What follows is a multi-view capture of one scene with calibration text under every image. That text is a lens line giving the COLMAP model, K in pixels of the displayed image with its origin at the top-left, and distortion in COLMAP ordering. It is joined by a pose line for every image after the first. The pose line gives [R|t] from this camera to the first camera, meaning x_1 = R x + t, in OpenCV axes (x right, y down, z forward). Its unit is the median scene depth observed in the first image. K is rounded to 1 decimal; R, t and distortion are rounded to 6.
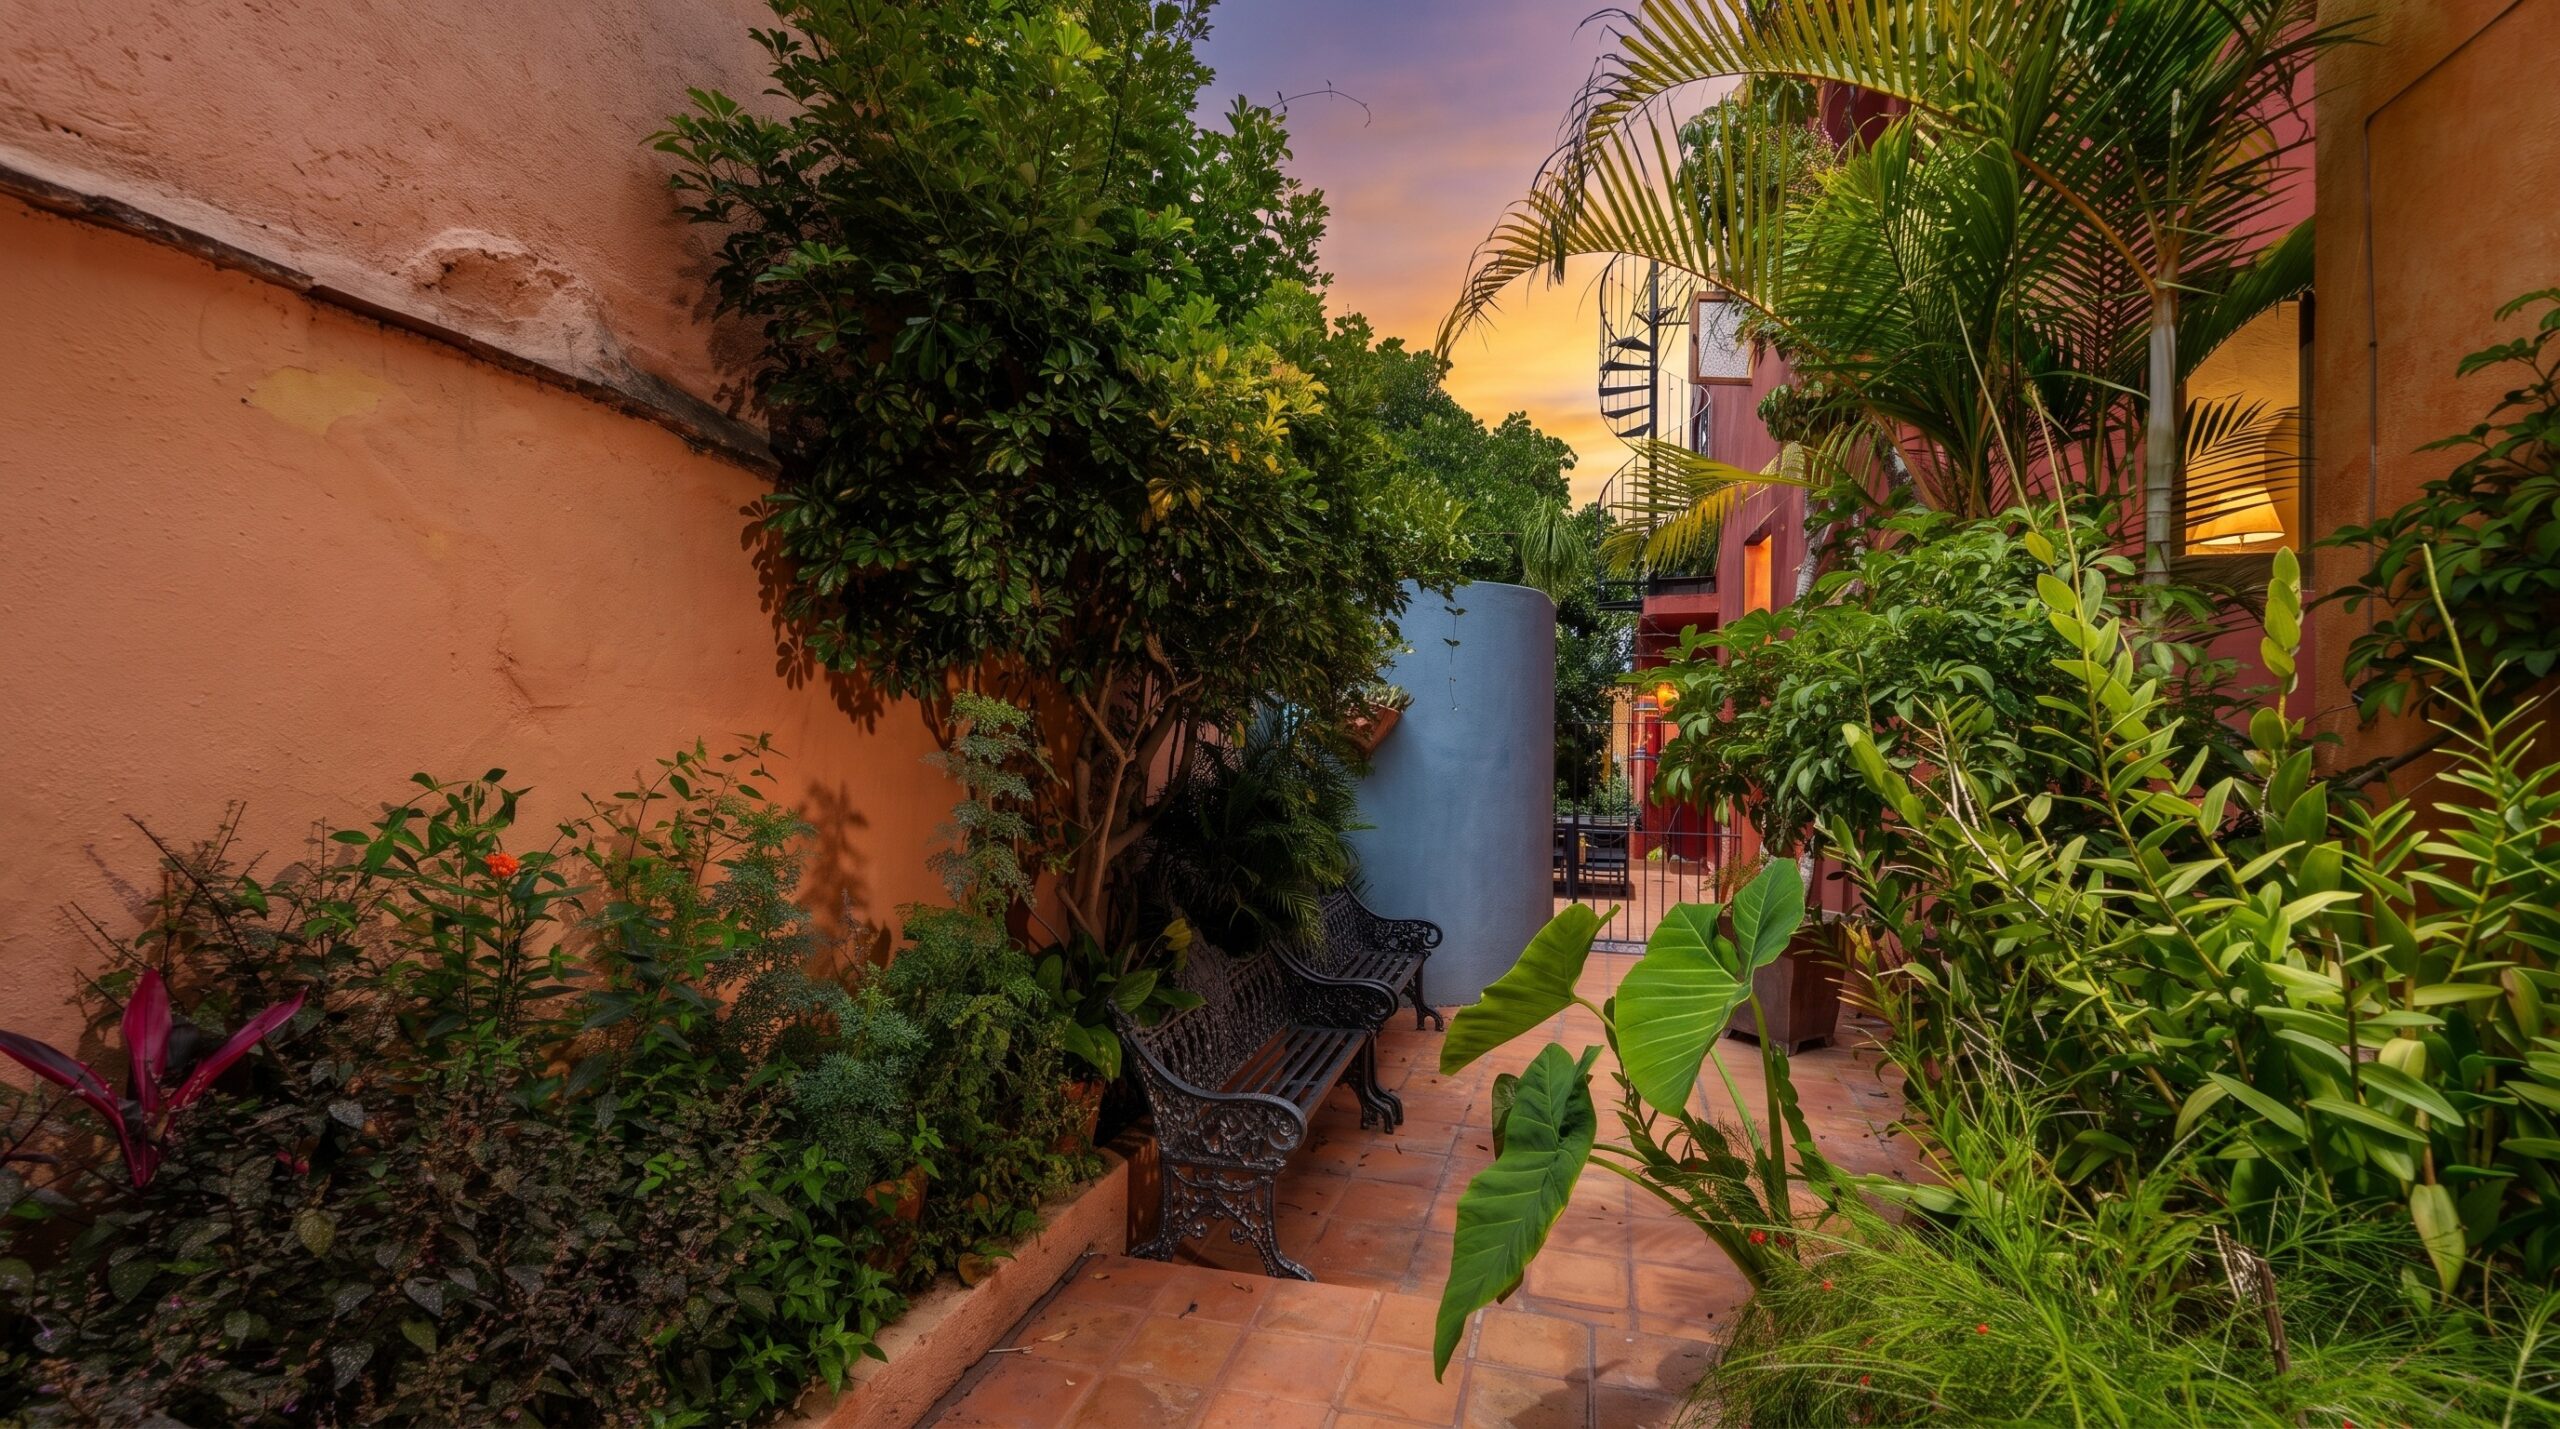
lens RADIAL K [[1077.8, 0, 1280.0], [0, 1077.8, 706.6], [0, 0, 1]] dist [0.000145, 0.000010]
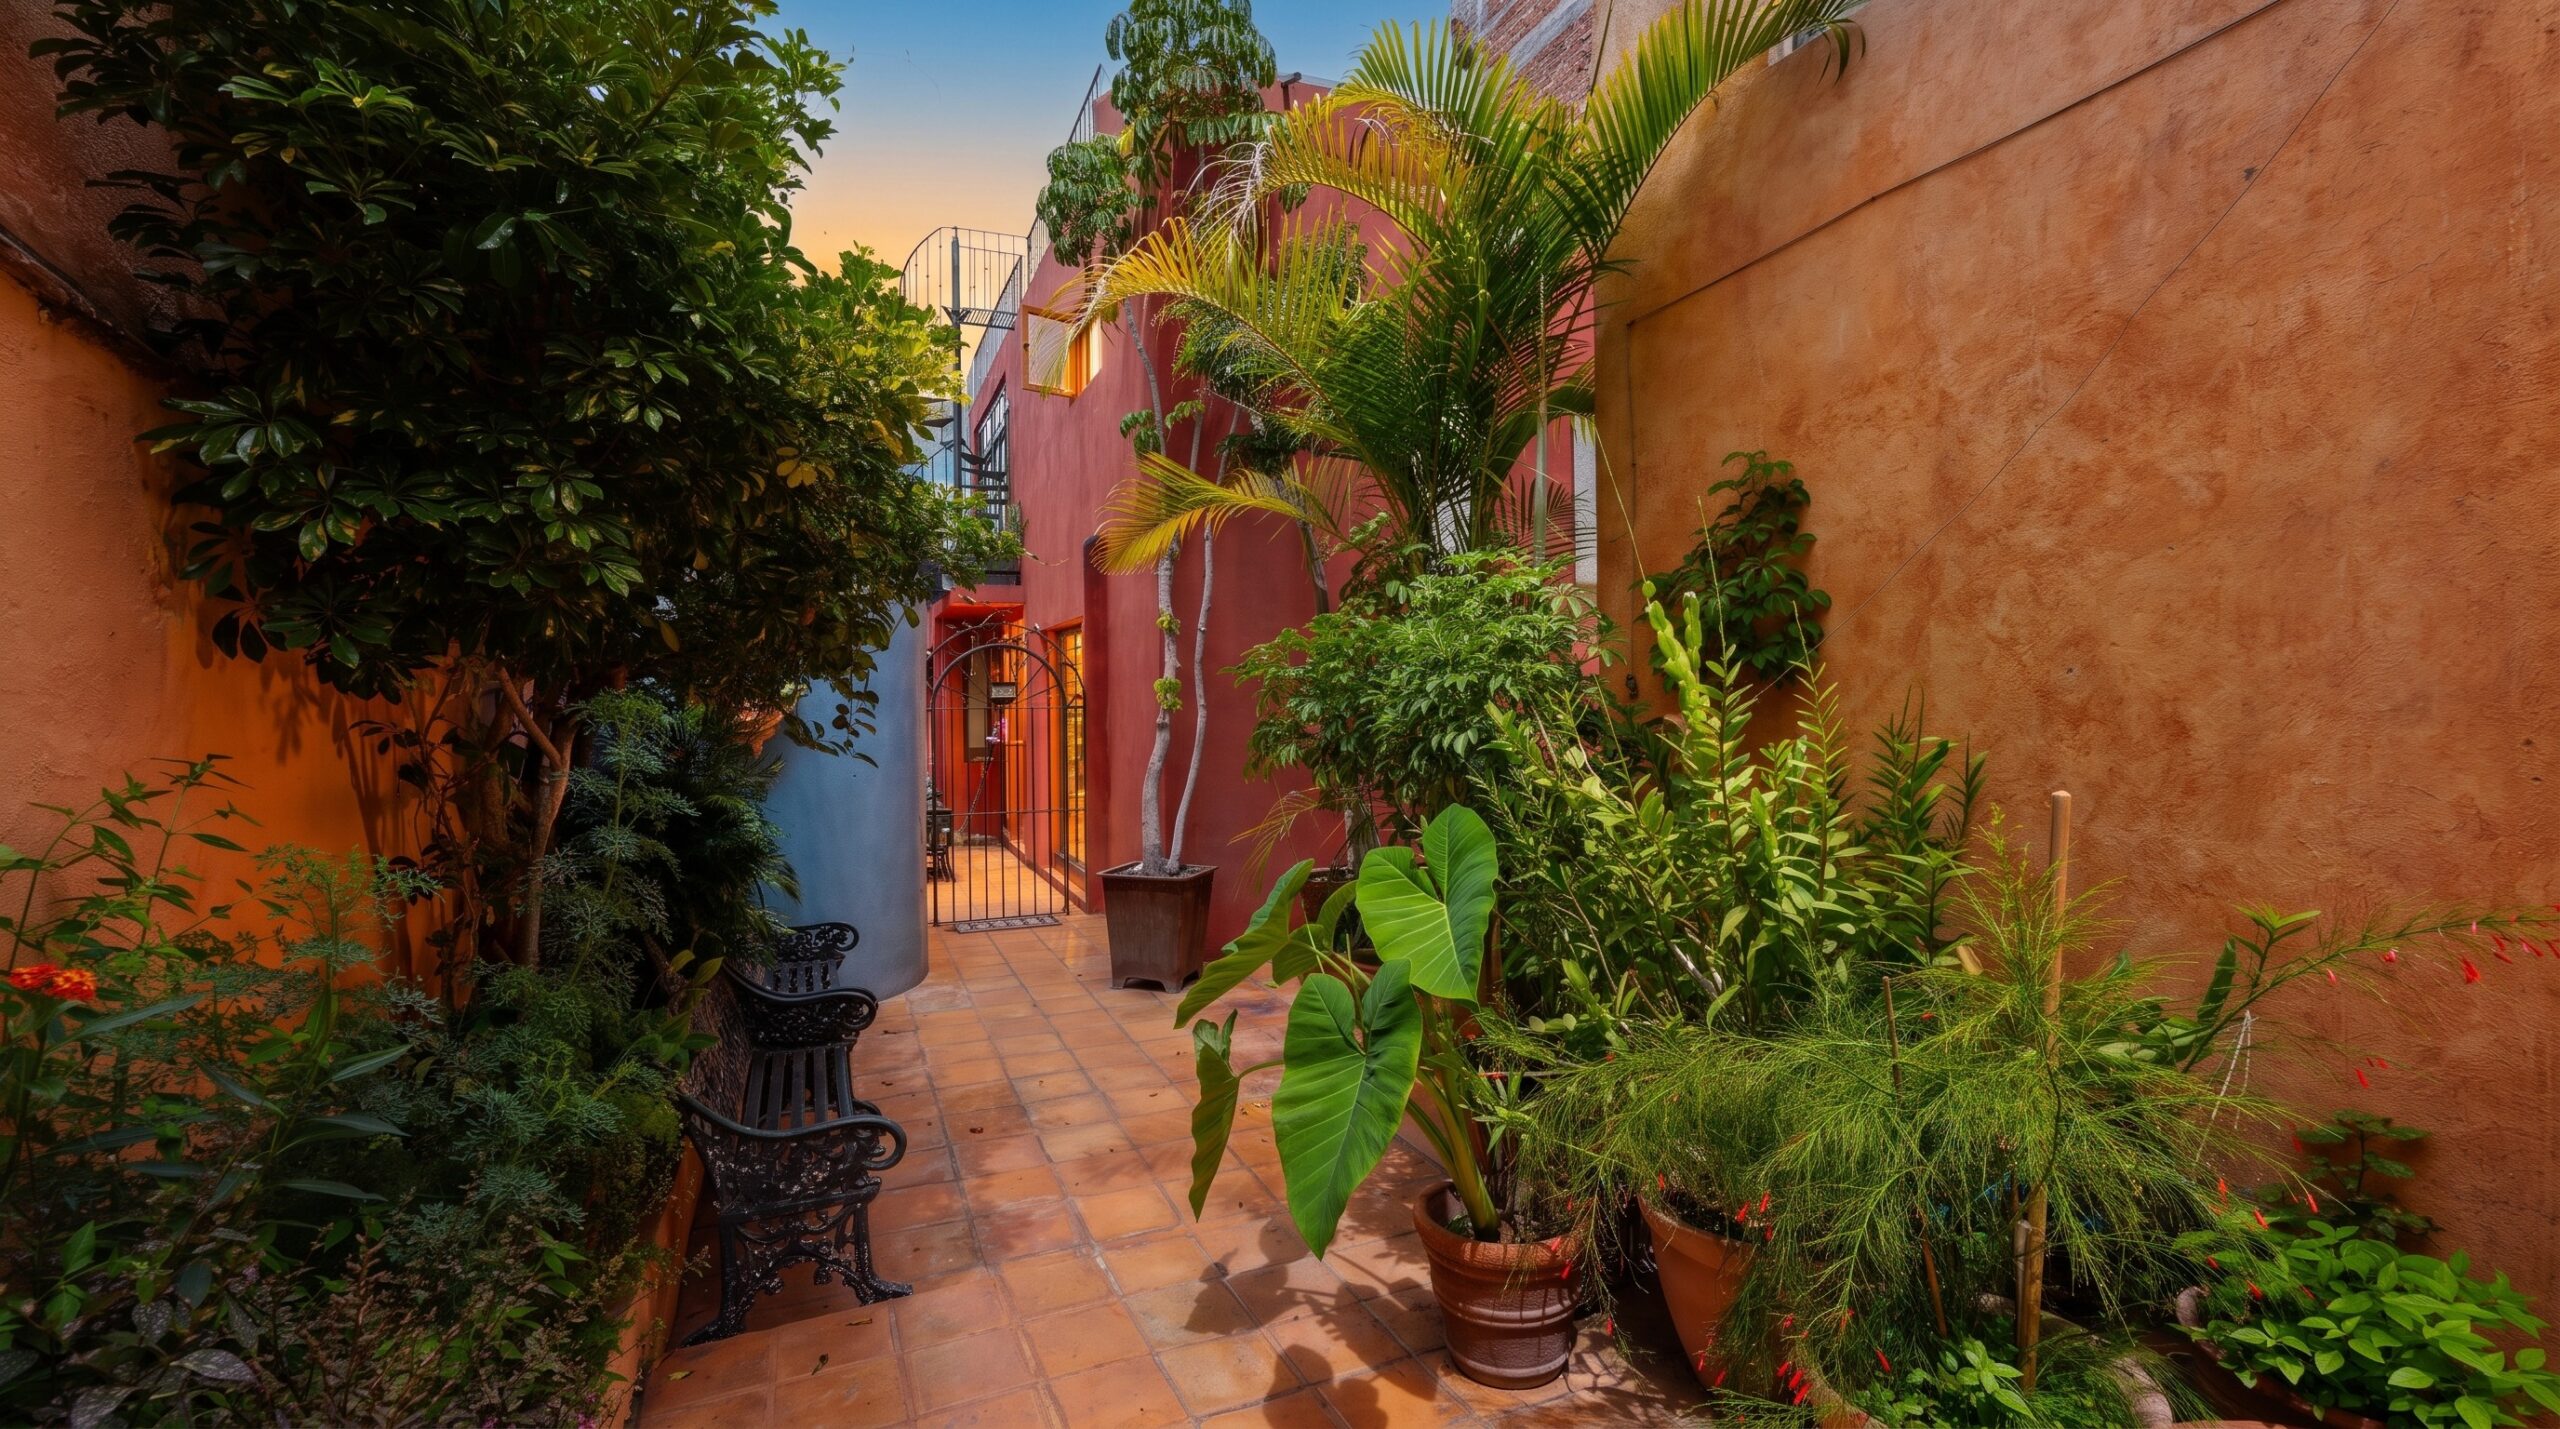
lens RADIAL K [[1077.8, 0, 1280.0], [0, 1077.8, 706.6], [0, 0, 1]] dist [0.000145, 0.000010]
pose [[0.788649, -0.024563, 0.614353, -0.324311], [0.018722, 0.999698, 0.015935, -0.004365], [-0.614559, -0.001065, 0.788870, 0.039688]]
